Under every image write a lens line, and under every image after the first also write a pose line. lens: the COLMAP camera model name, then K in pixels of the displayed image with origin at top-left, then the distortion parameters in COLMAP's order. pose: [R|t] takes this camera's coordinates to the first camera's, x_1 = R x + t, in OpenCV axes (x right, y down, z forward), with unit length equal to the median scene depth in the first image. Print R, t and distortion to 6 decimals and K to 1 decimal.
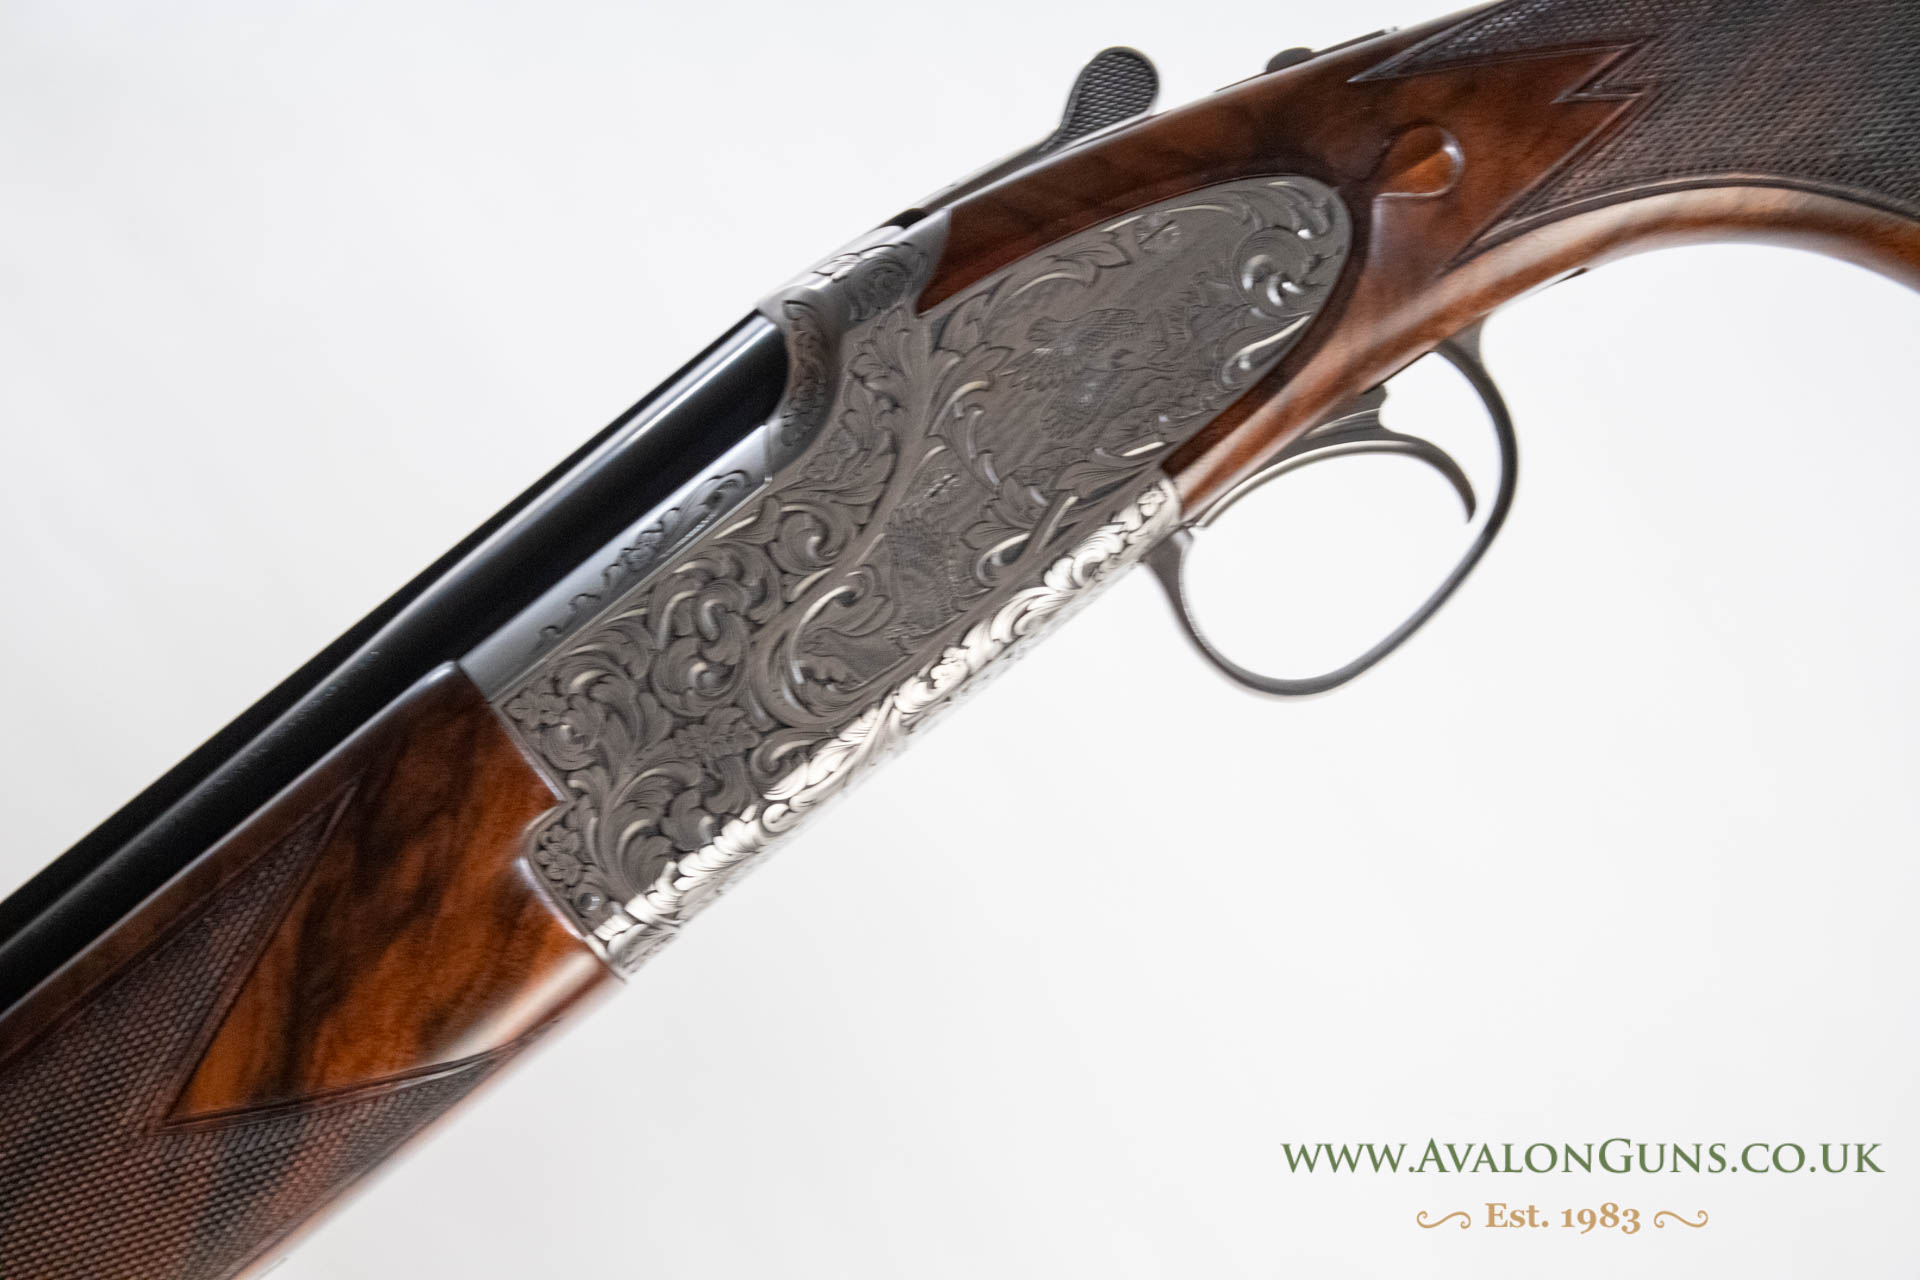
lens RADIAL K [[4846.2, 0, 956.6], [0, 4846.2, 643.0], [0, 0, 1]] dist [0.006758, 0.000000]
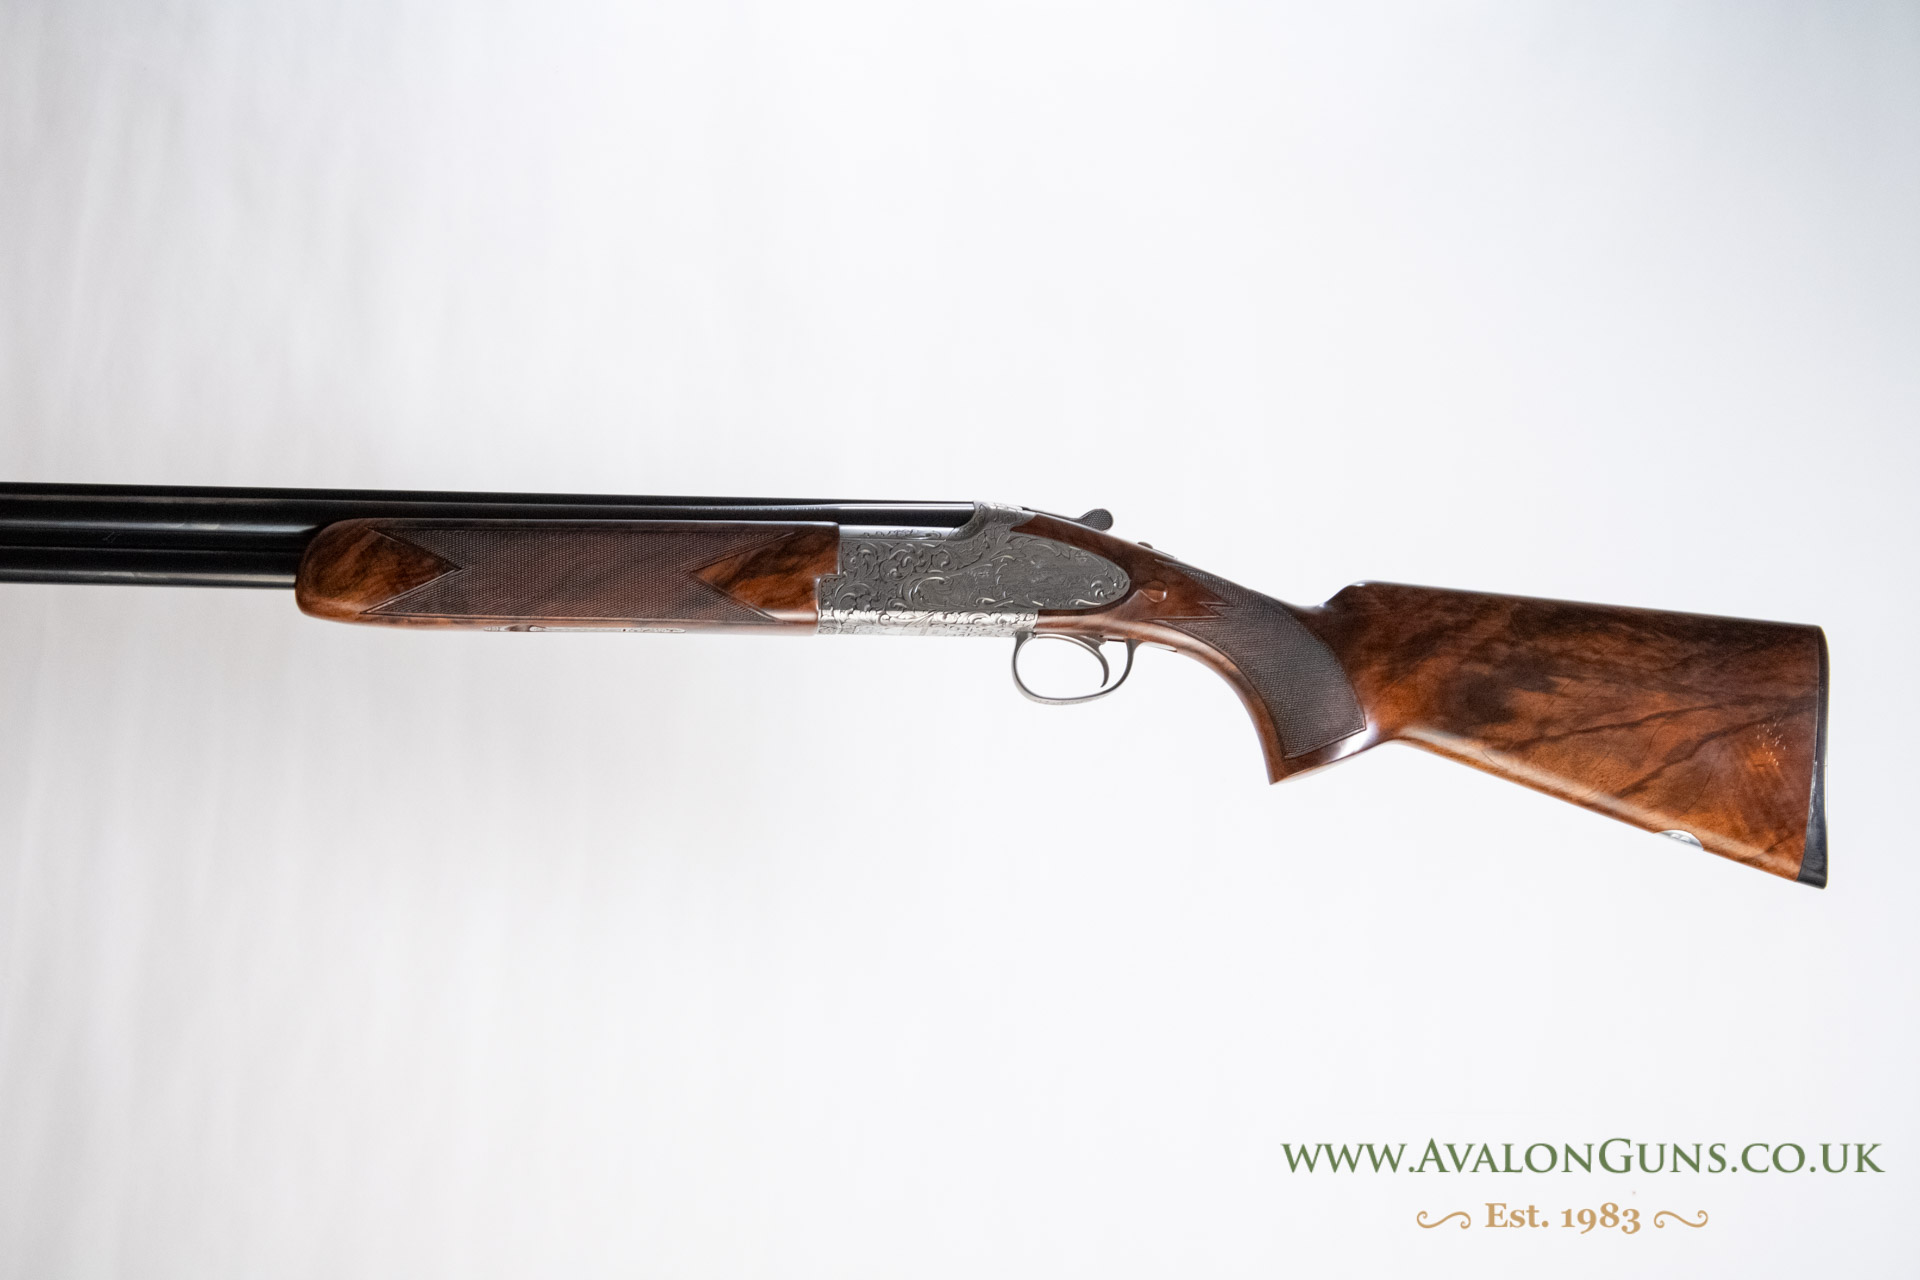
lens RADIAL K [[4846.2, 0, 961.5], [0, 4846.2, 639.6], [0, 0, 1]] dist [0.006758, 0.000000]
pose [[0.777983, 0.627812, -0.024384, 0.095078], [-0.626259, 0.771775, -0.110288, 0.383216], [-0.050421, 0.101073, 0.993601, -2.335602]]
